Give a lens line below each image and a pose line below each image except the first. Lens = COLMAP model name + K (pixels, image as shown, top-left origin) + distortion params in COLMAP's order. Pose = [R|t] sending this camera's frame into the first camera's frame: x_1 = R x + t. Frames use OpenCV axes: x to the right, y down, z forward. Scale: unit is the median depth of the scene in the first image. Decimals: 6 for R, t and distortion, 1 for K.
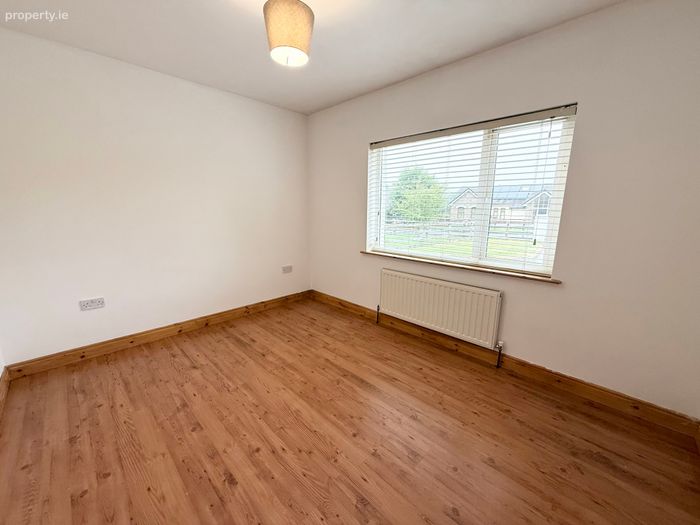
lens RADIAL K [[284.0, 0, 350.8], [0, 284.0, 264.7], [0, 0, 1]] dist [0.003072, 0.001687]
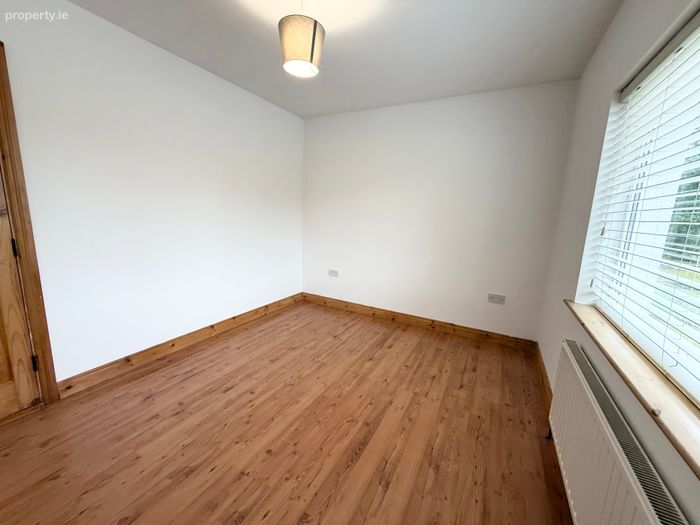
lens RADIAL K [[284.0, 0, 353.6], [0, 284.0, 264.8], [0, 0, 1]] dist [0.003072, 0.001687]
pose [[0.261192, 0.177905, -0.948751, 0.612671], [-0.226804, 0.966665, 0.118825, -0.121270], [0.938264, 0.184144, 0.292835, 0.616371]]
